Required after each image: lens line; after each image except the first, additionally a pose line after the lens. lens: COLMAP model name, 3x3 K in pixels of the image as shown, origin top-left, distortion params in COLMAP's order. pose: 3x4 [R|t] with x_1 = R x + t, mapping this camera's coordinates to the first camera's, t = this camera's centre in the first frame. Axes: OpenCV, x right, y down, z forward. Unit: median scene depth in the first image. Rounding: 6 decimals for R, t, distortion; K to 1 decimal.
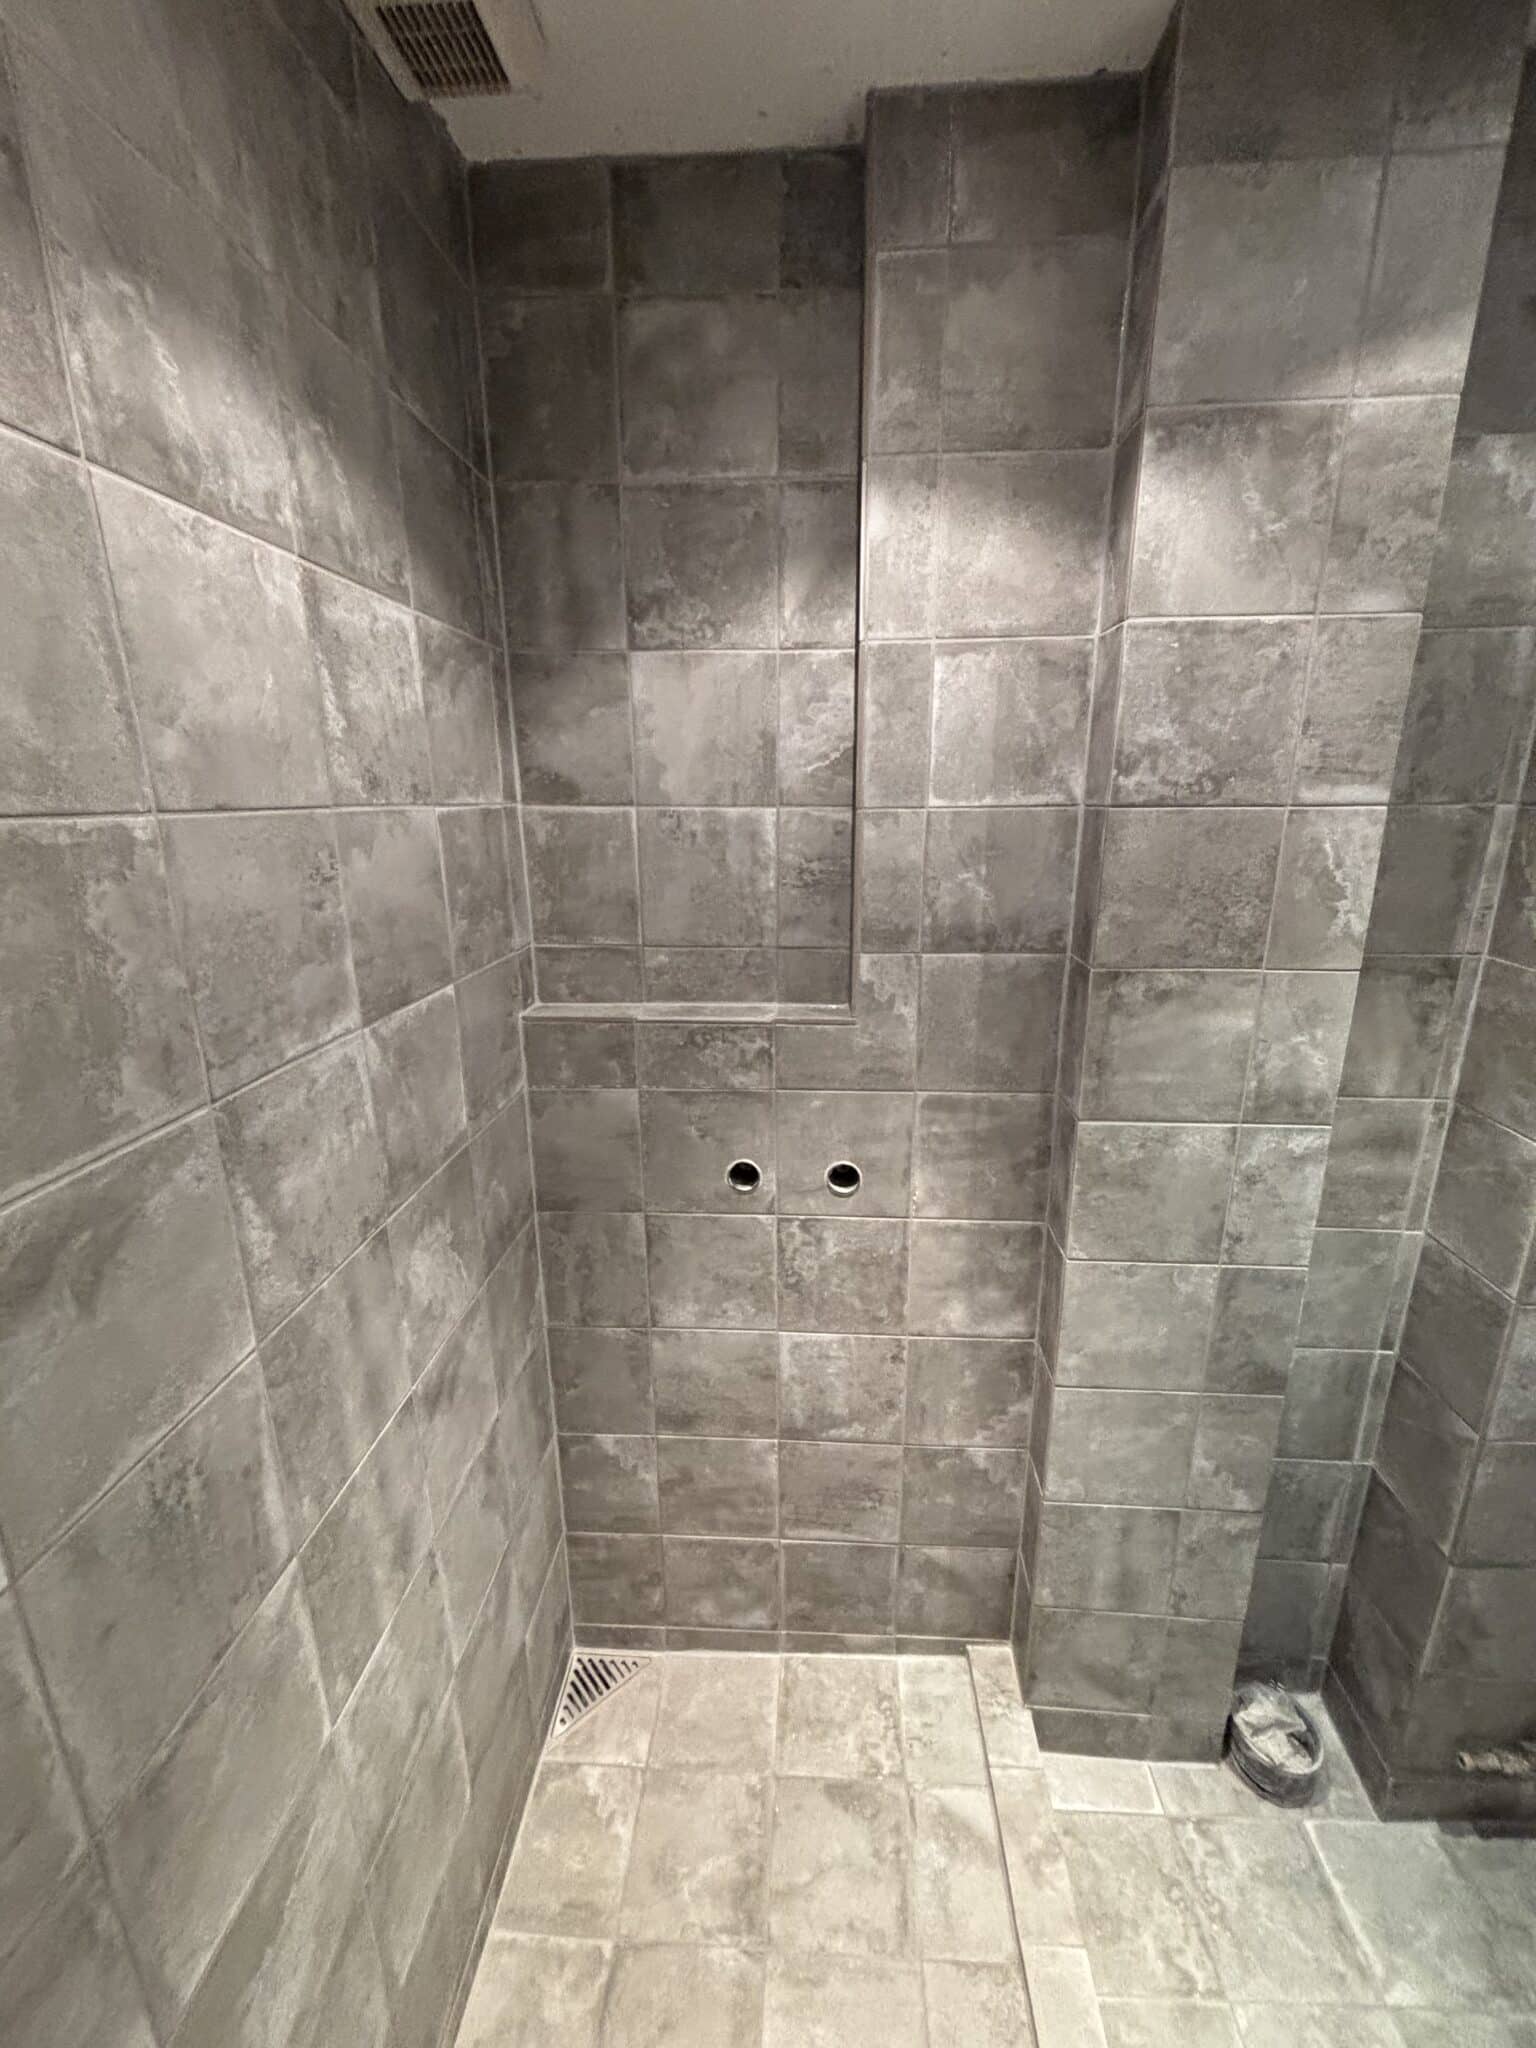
lens RADIAL K [[829.3, 0, 771.9], [0, 829.3, 1016.0], [0, 0, 1]] dist [-0.004174, 0.000716]
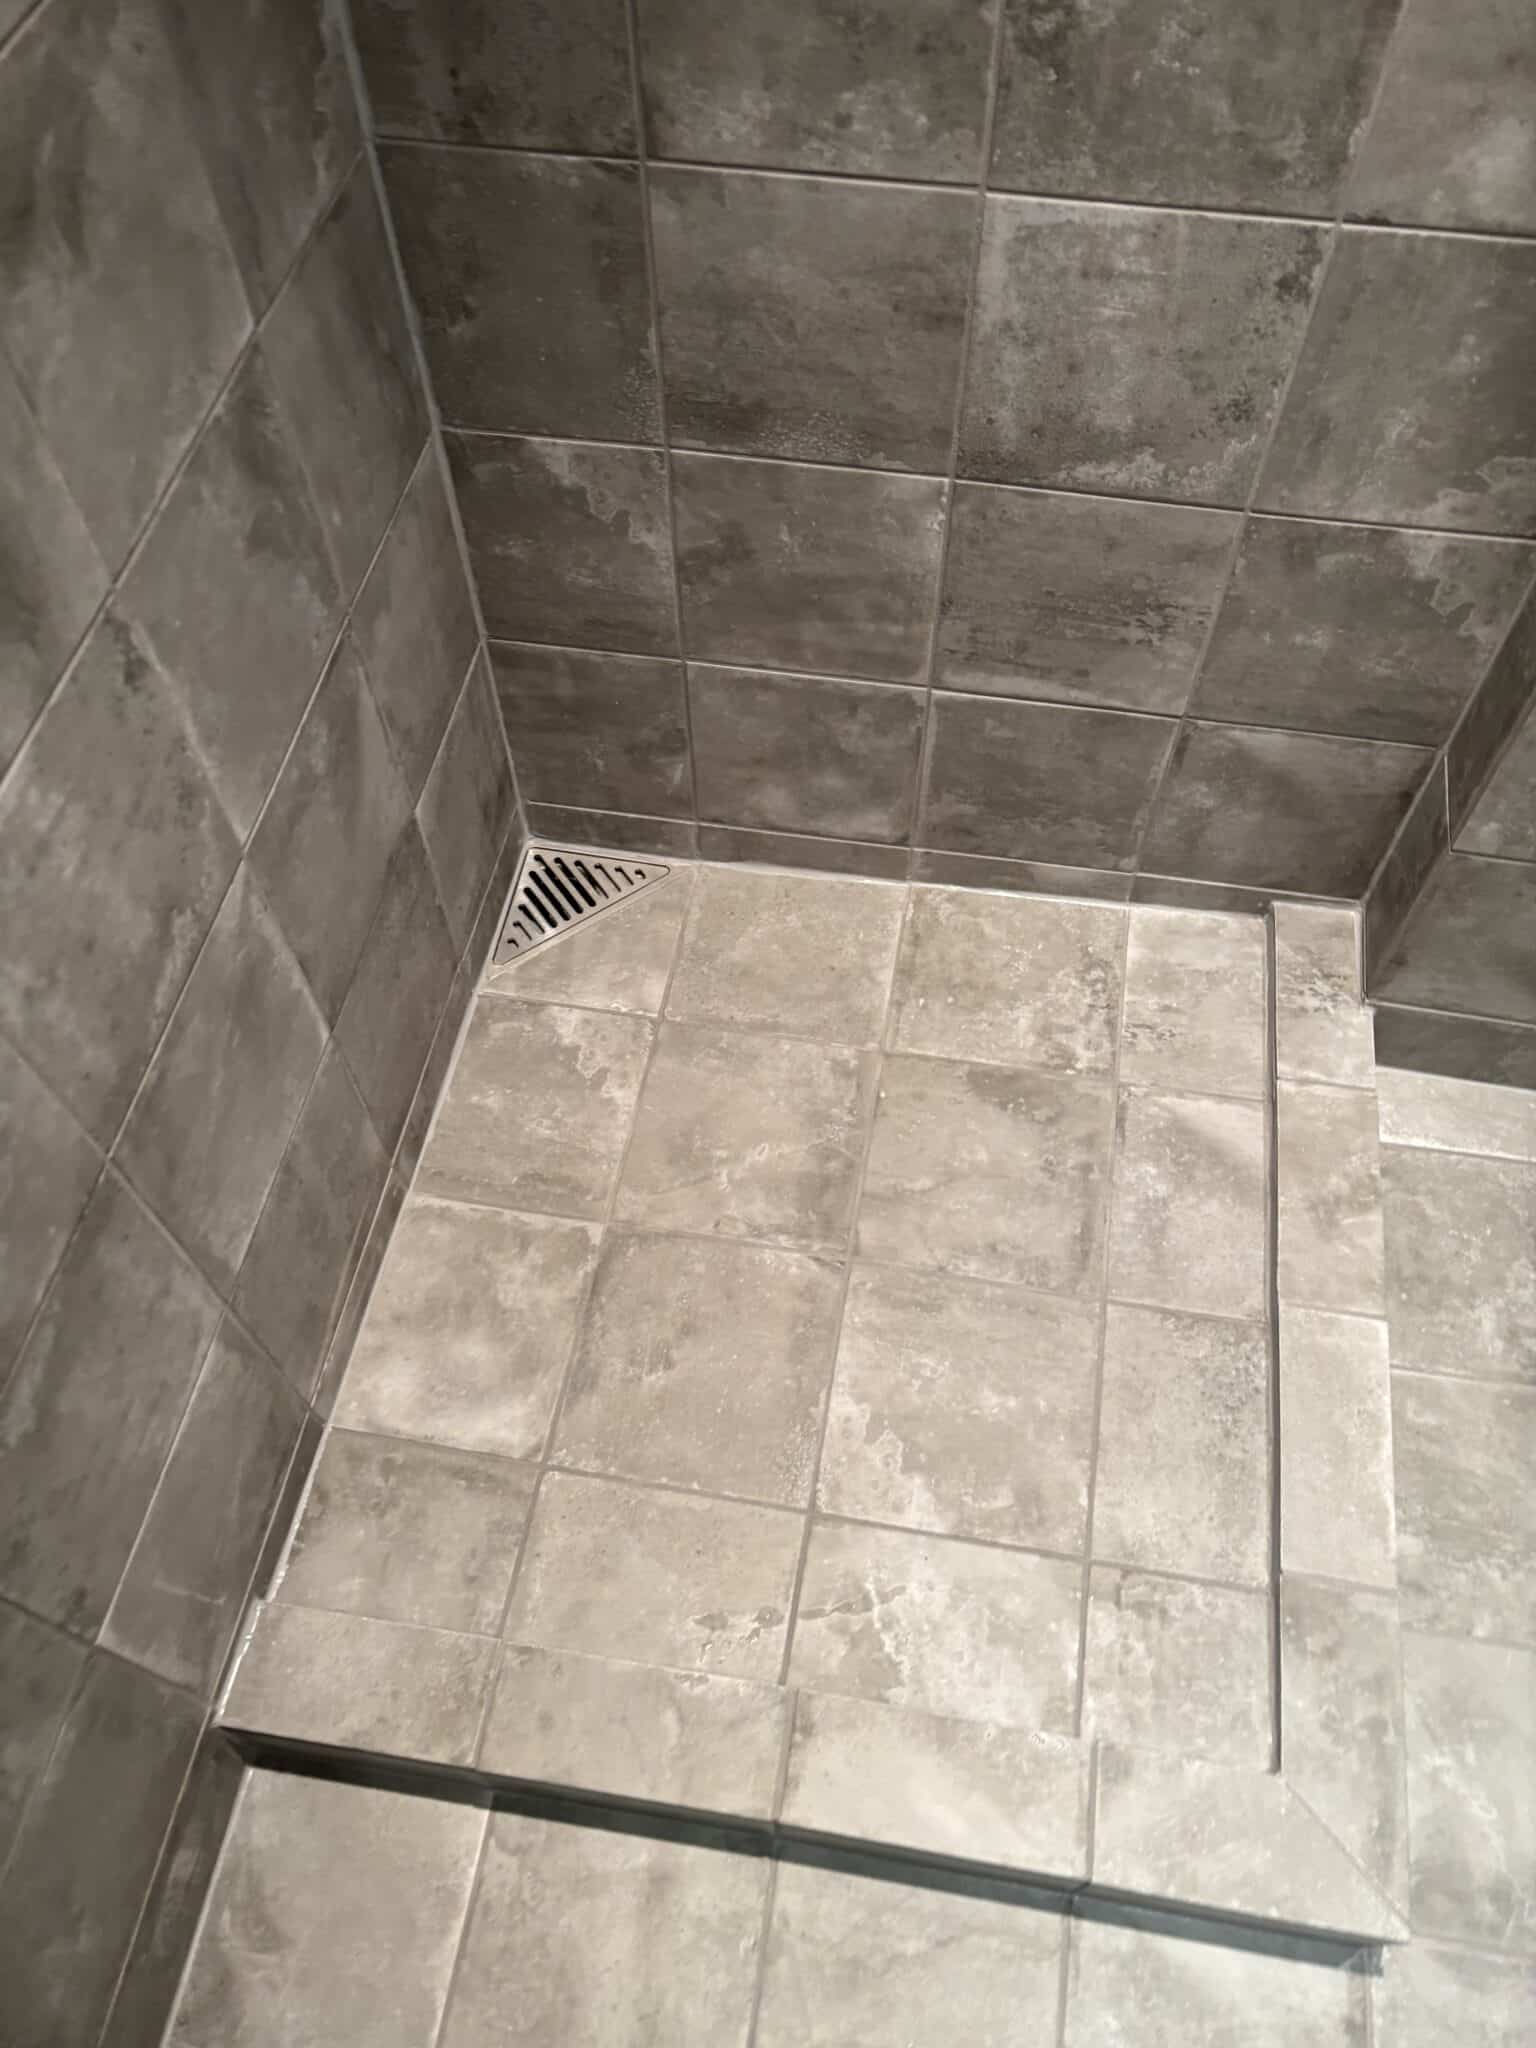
lens RADIAL K [[1545.6, 0, 771.6], [0, 1545.6, 1017.8], [0, 0, 1]] dist [0.053821, -0.056536]
pose [[0.993728, 0.093815, -0.060851, -0.011748], [-0.027278, 0.731111, 0.681713, 0.204030], [0.108444, -0.675777, 0.729085, 0.263886]]
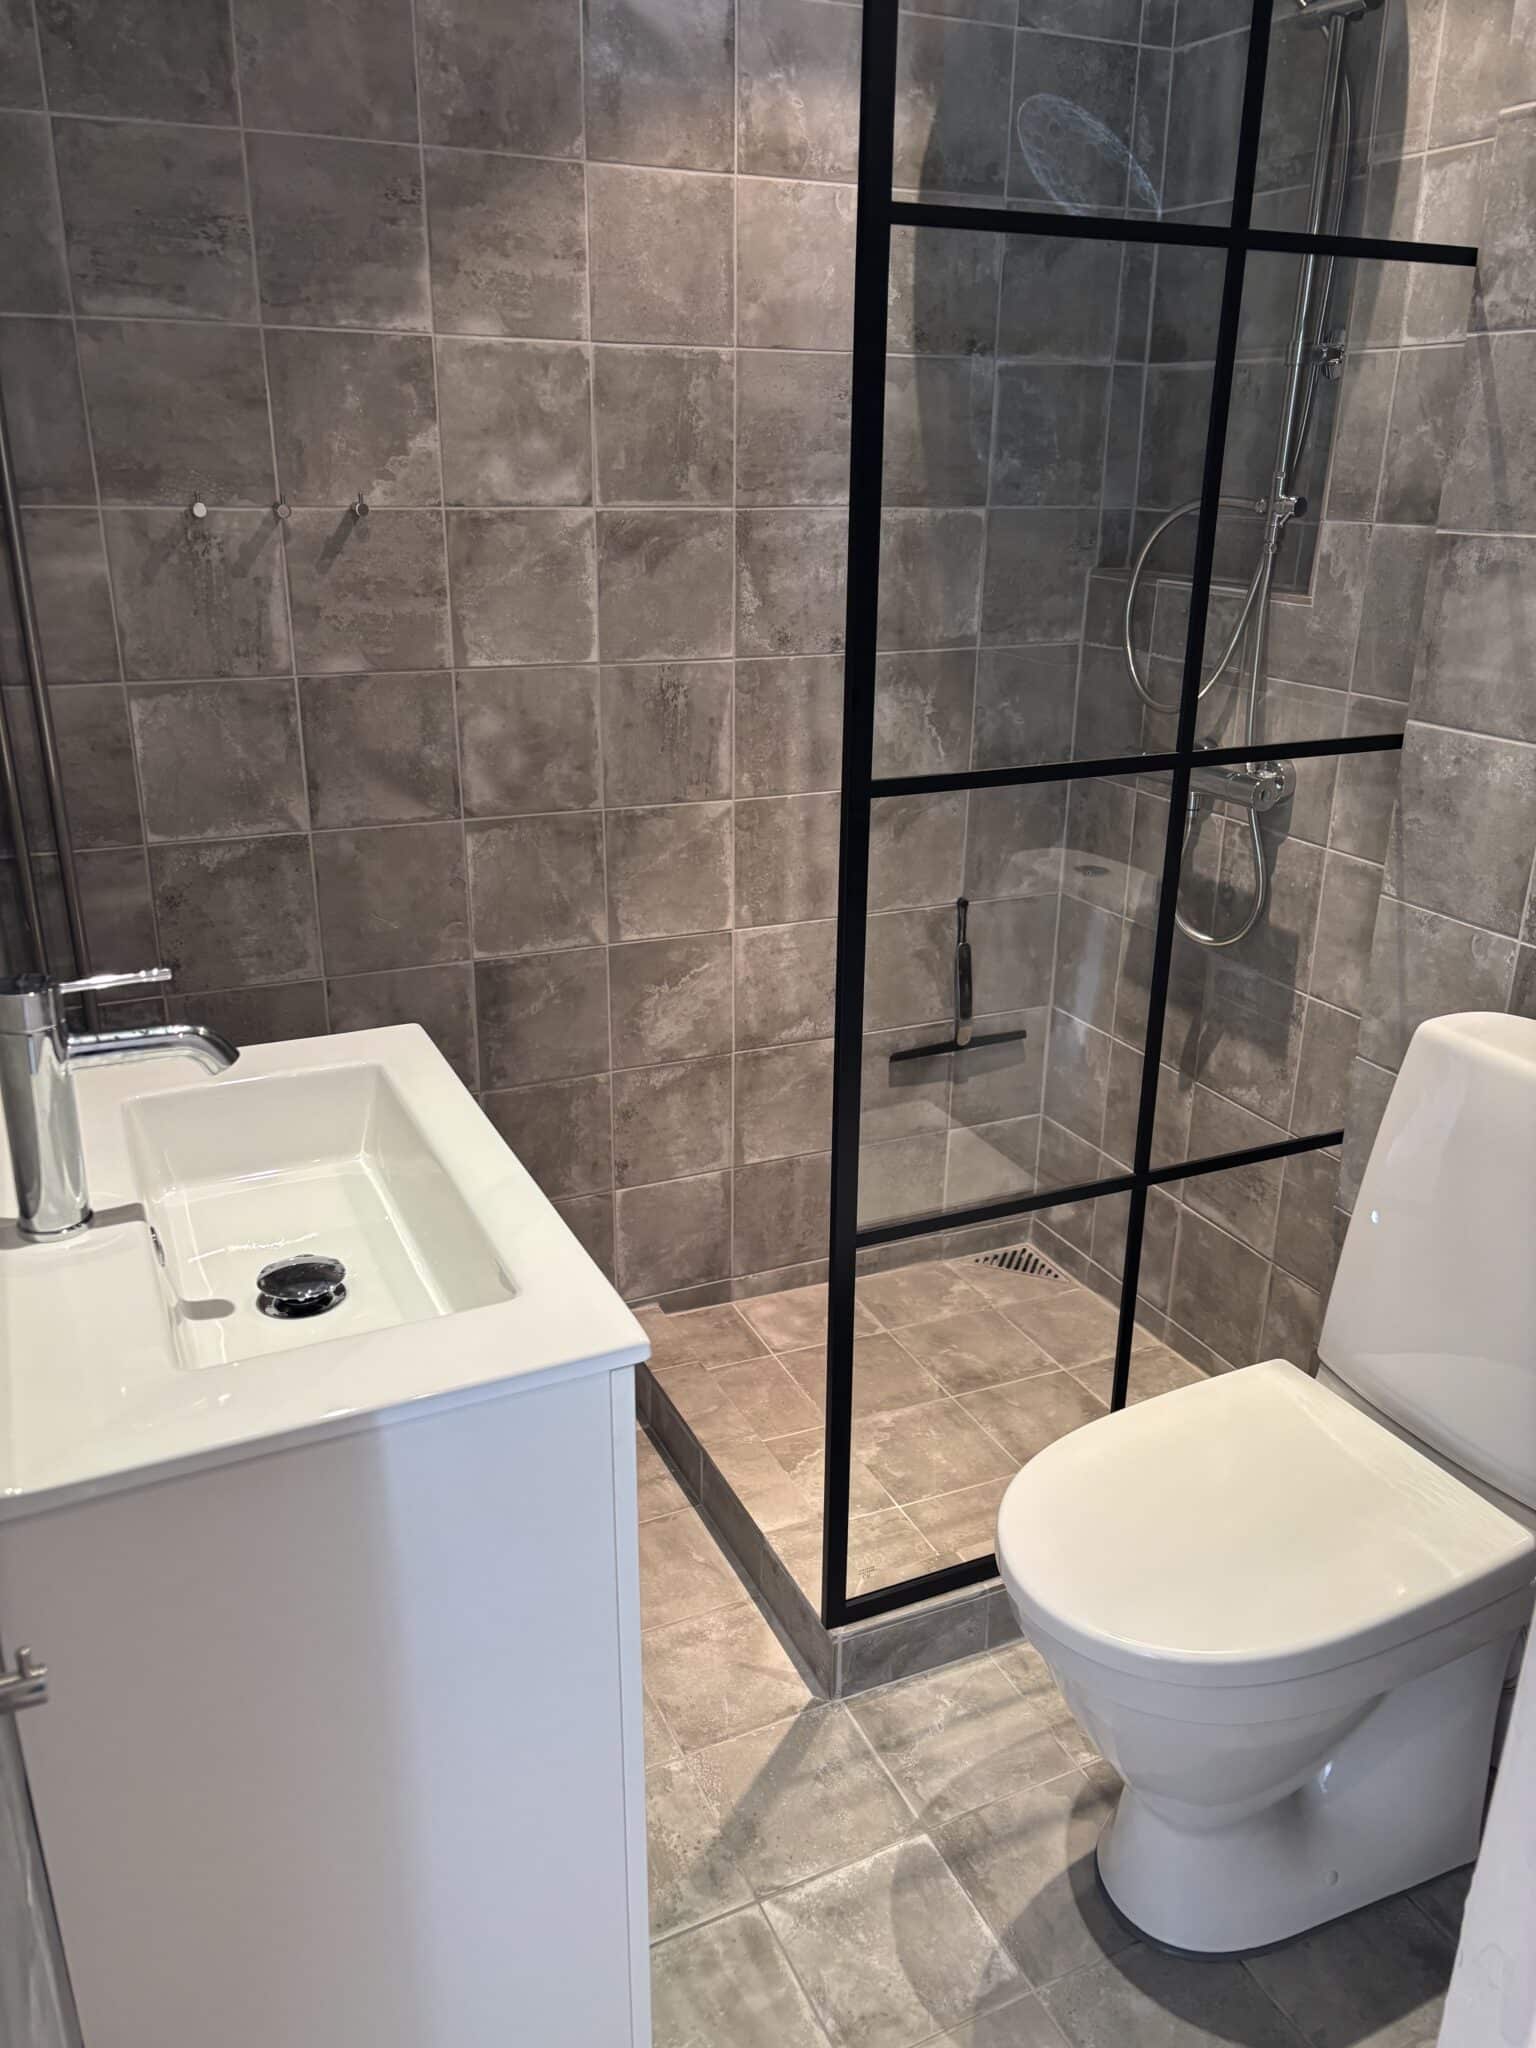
lens RADIAL K [[1550.8, 0, 773.0], [0, 1550.8, 1018.6], [0, 0, 1]] dist [0.024775, -0.001329]
pose [[0.467105, 0.317314, -0.825303, 1.432020], [-0.243756, 0.943430, 0.224771, 0.206005], [0.849939, 0.096181, 0.518029, -0.359860]]
